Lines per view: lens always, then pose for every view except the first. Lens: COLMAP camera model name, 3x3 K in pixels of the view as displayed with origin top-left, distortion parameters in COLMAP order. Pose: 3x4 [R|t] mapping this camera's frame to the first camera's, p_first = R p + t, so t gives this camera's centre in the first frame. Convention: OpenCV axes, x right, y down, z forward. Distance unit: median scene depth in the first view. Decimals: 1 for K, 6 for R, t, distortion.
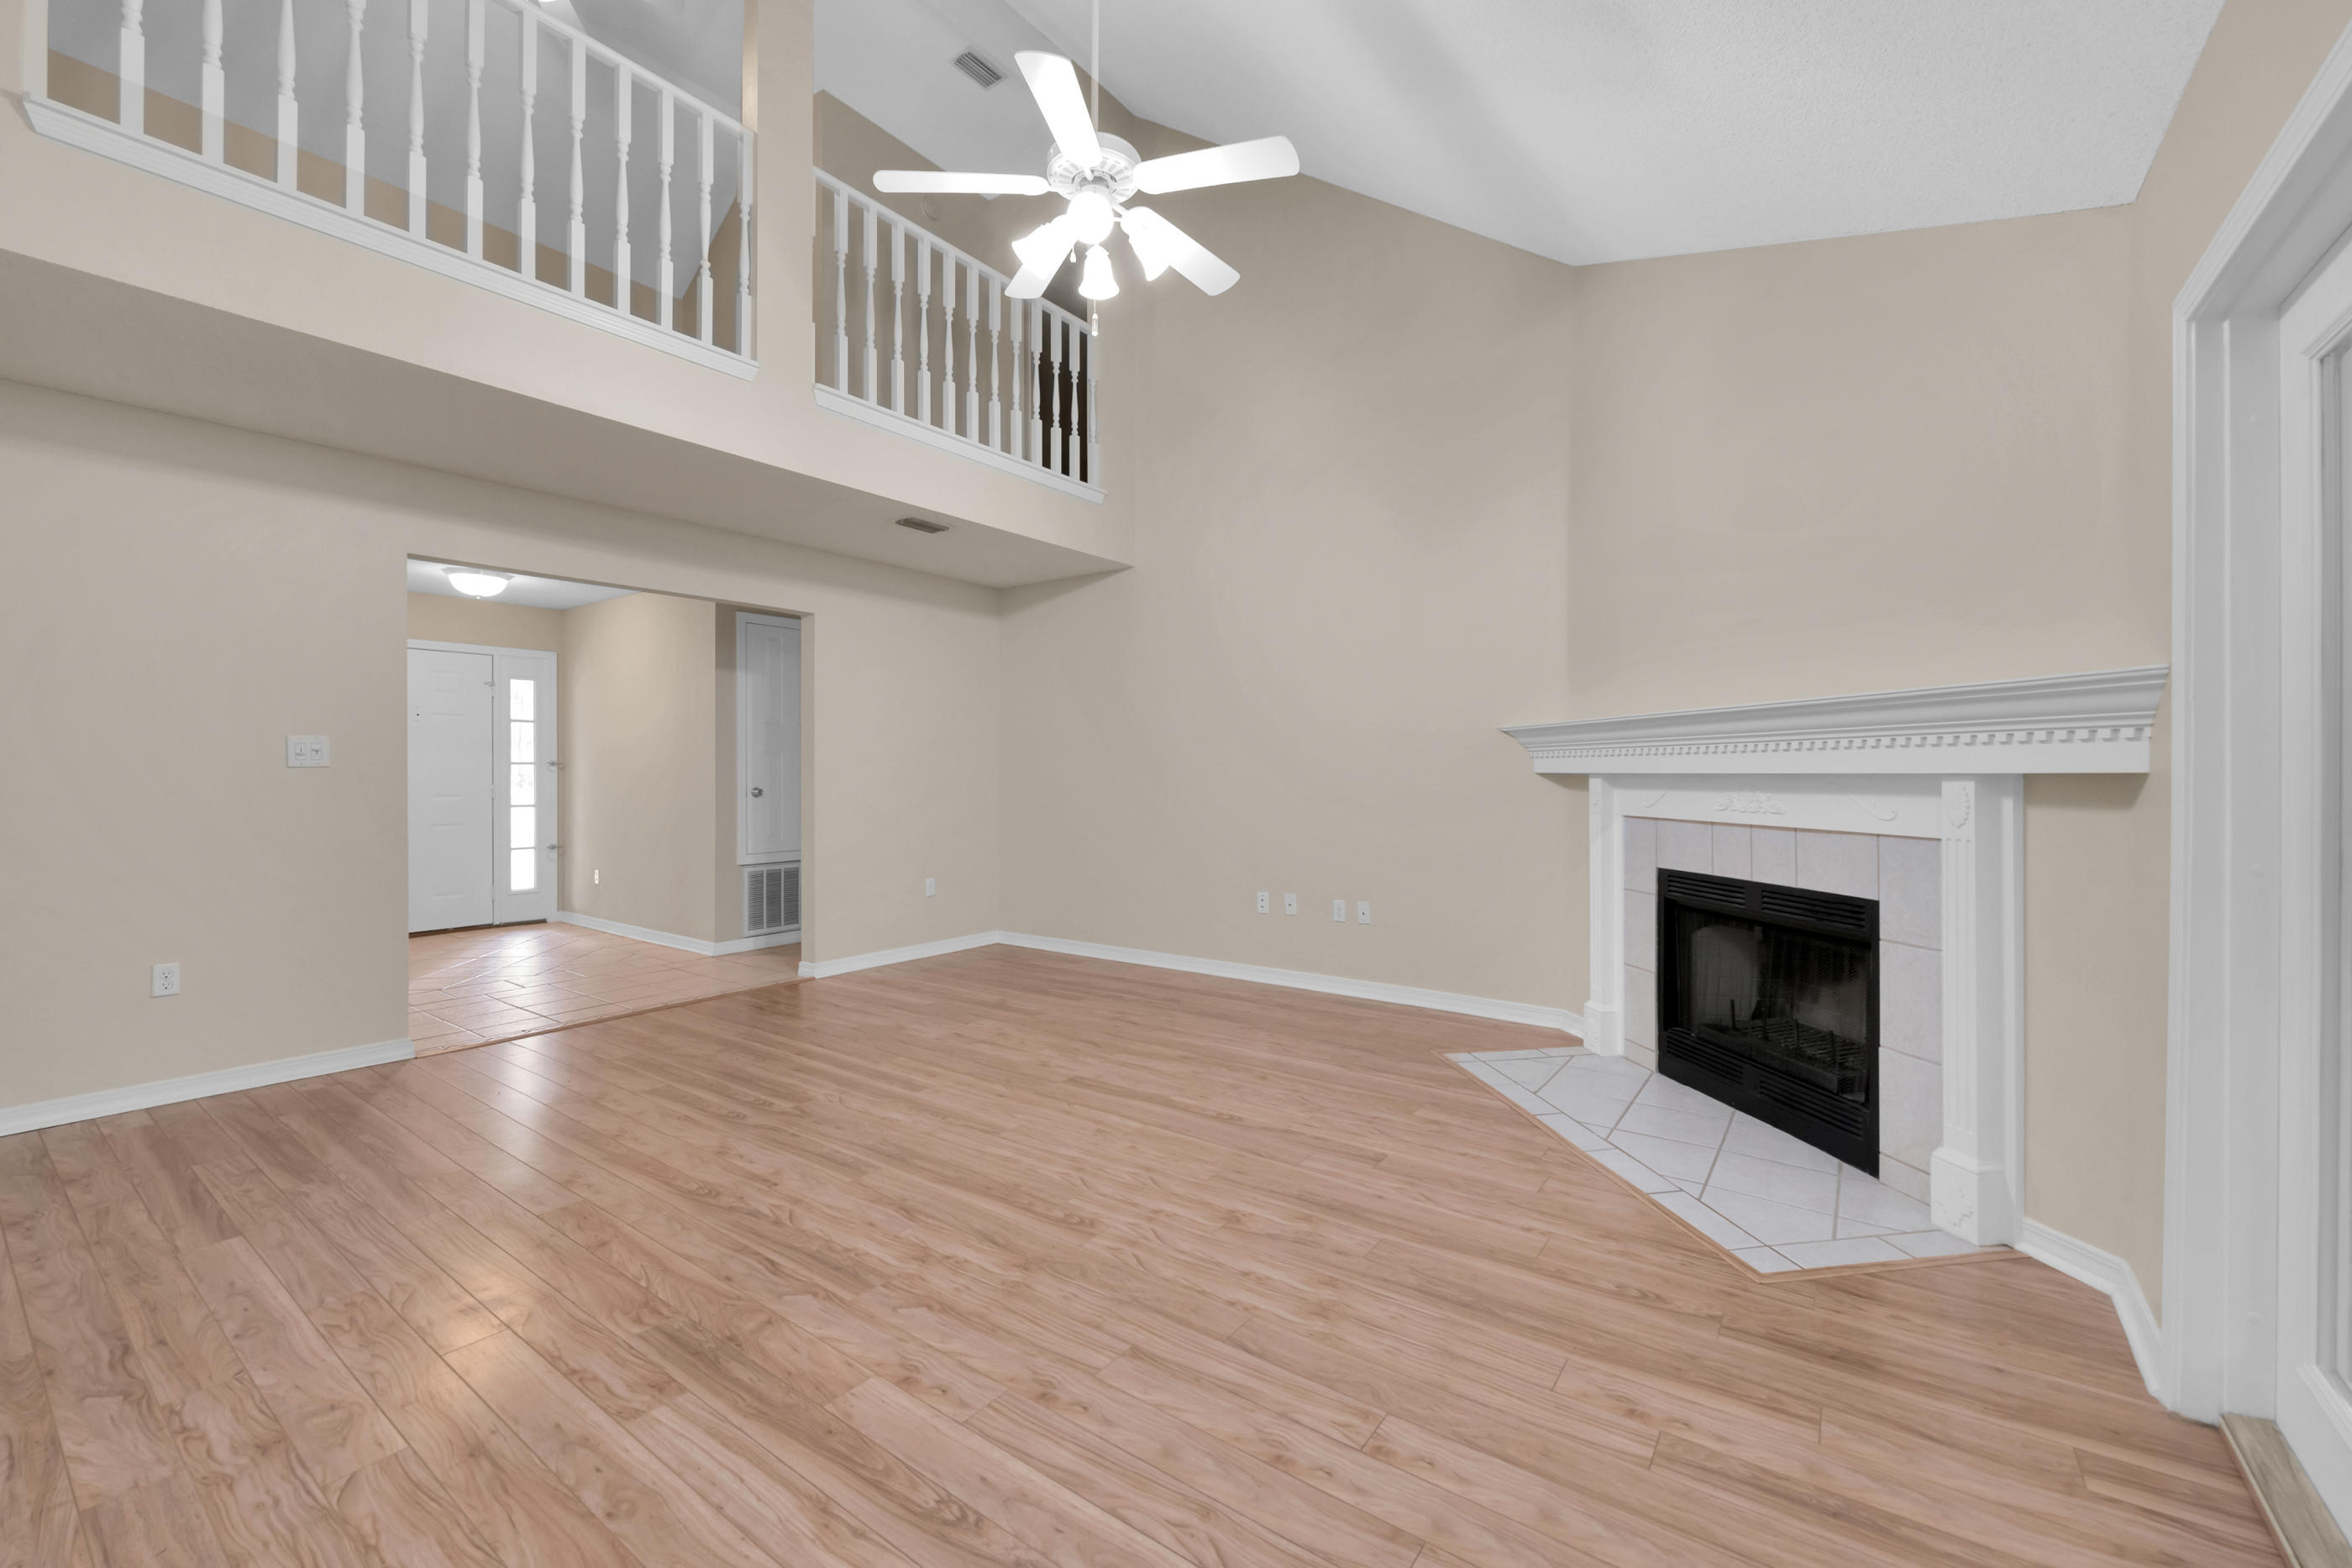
lens RADIAL K [[957.4, 0, 1184.0], [0, 957.4, 774.4], [0, 0, 1]] dist [-0.003930, -0.001468]
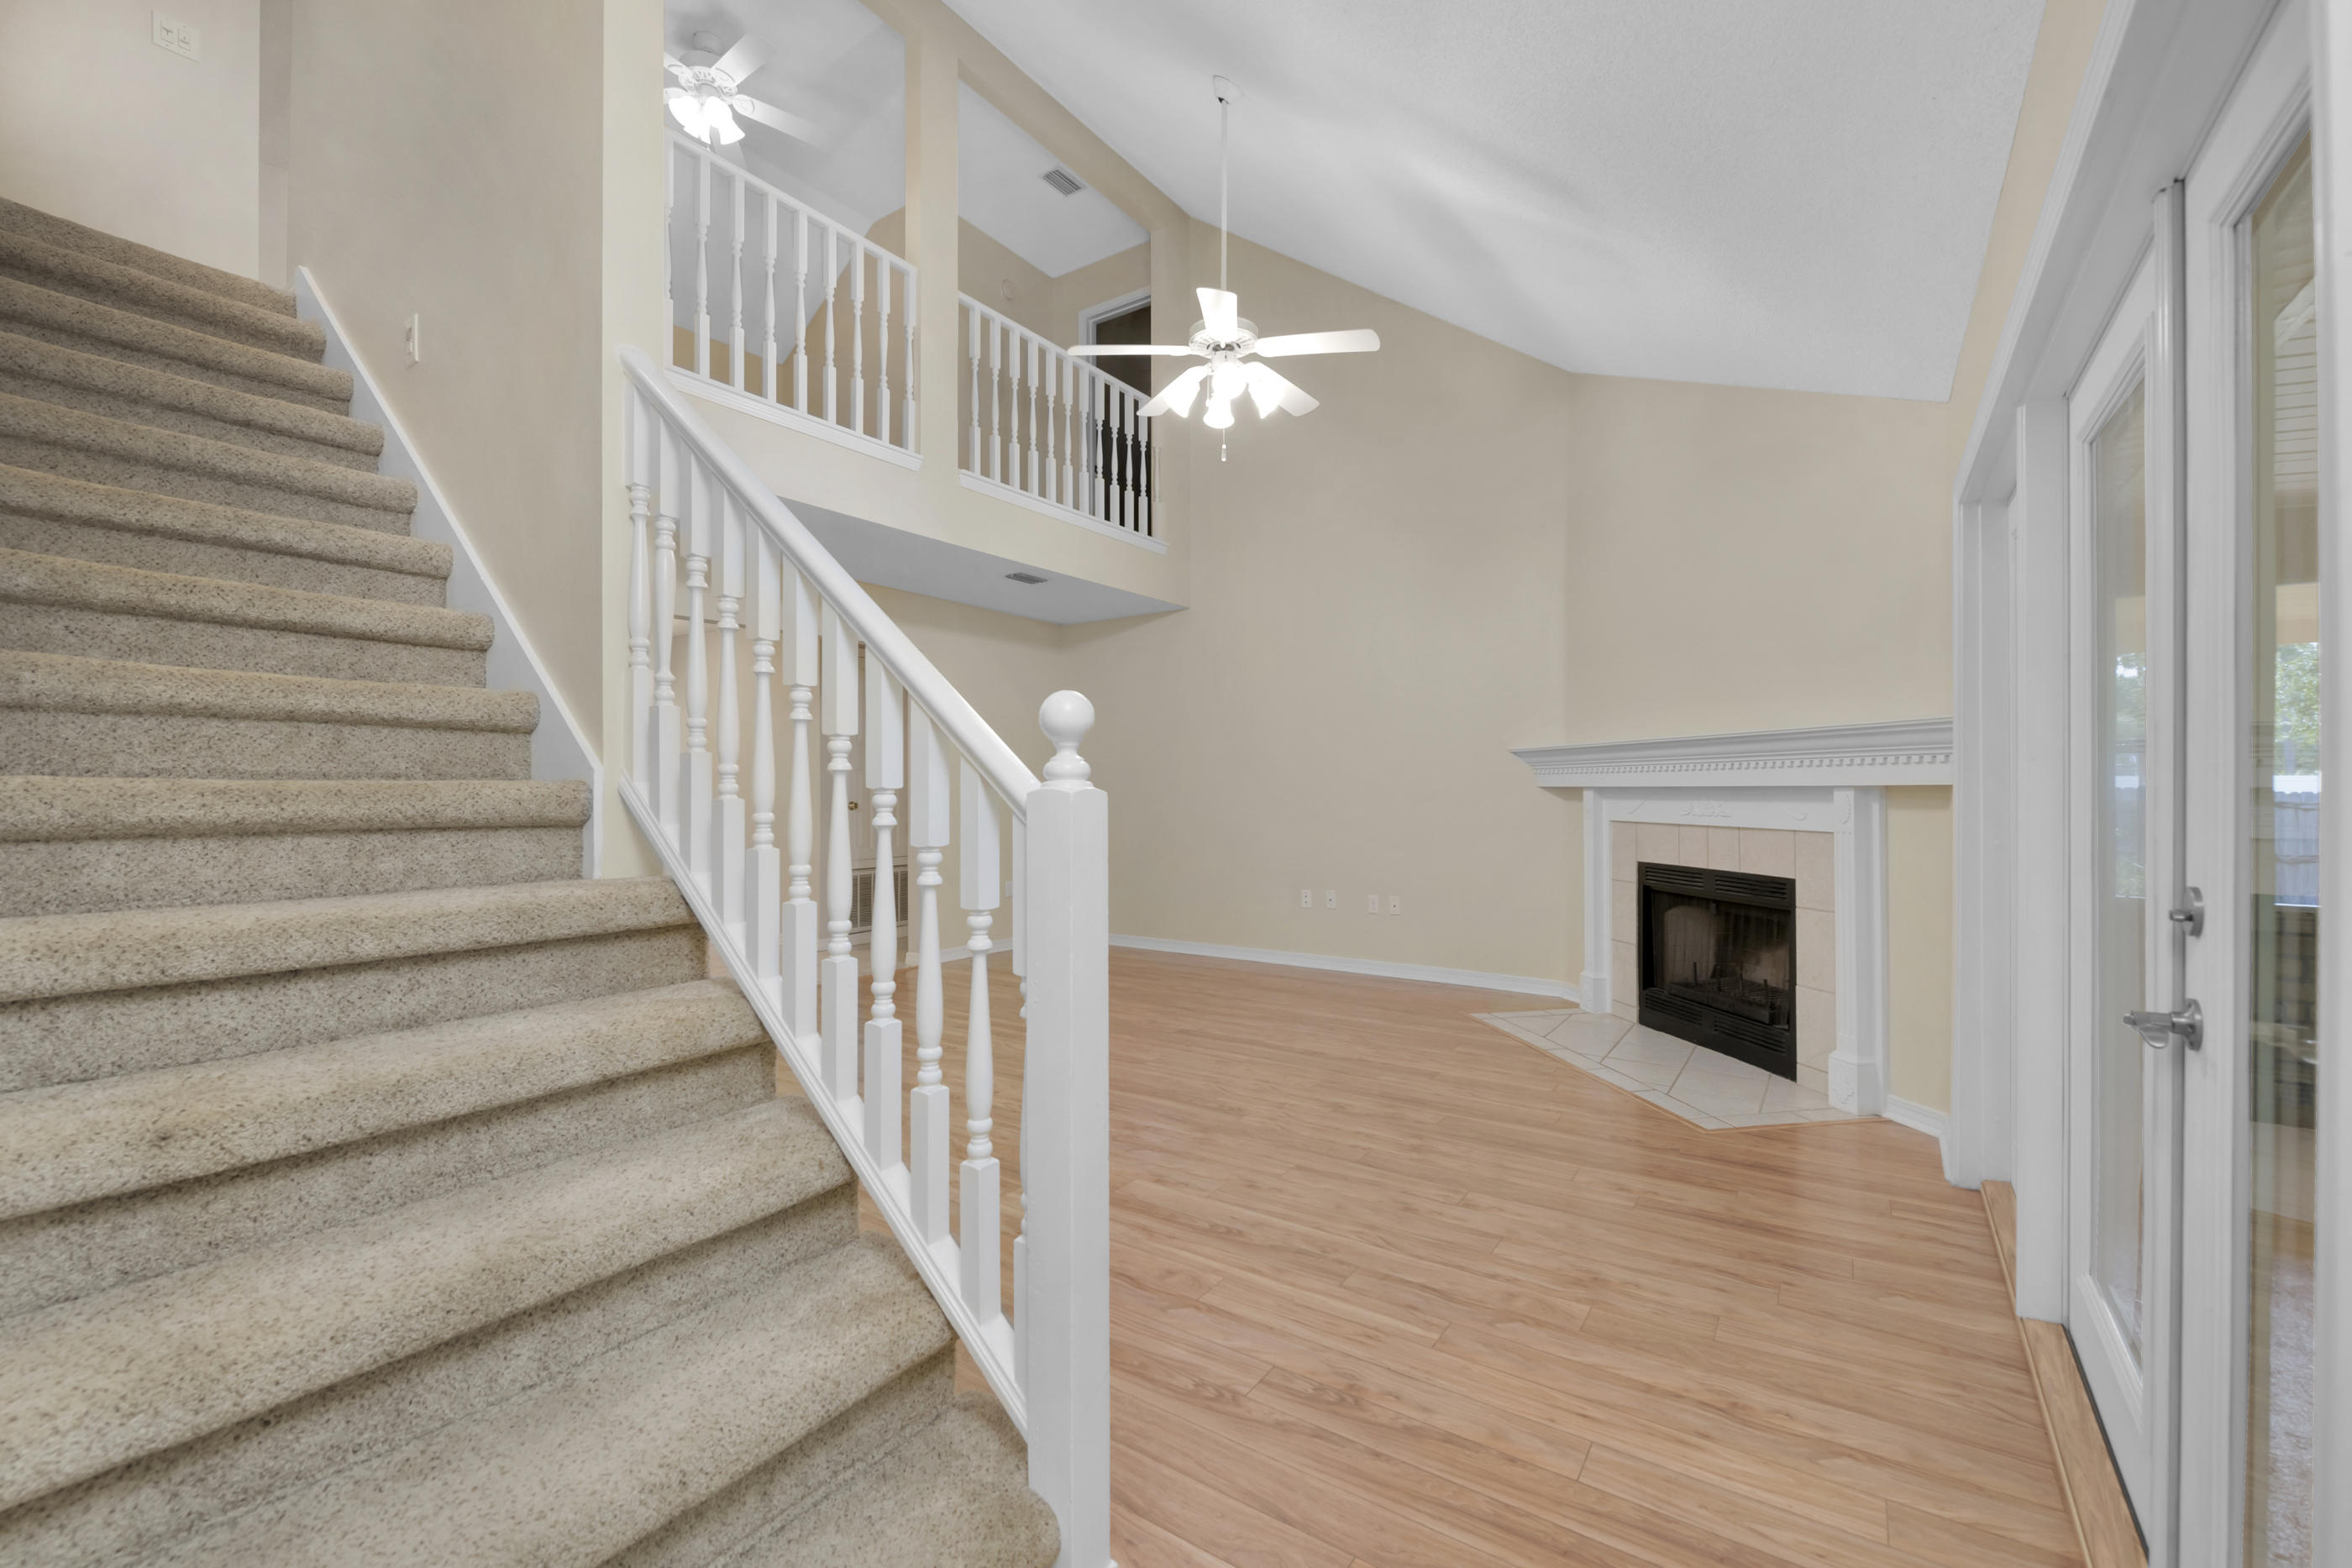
lens RADIAL K [[957.4, 0, 1213.7], [0, 957.4, 791.5], [0, 0, 1]] dist [-0.003930, -0.001468]
pose [[0.999138, -0.002888, 0.041401, -0.156384], [0.002890, 0.999996, 0.000014, 0.004572], [-0.041401, 0.000106, 0.999143, -0.322017]]
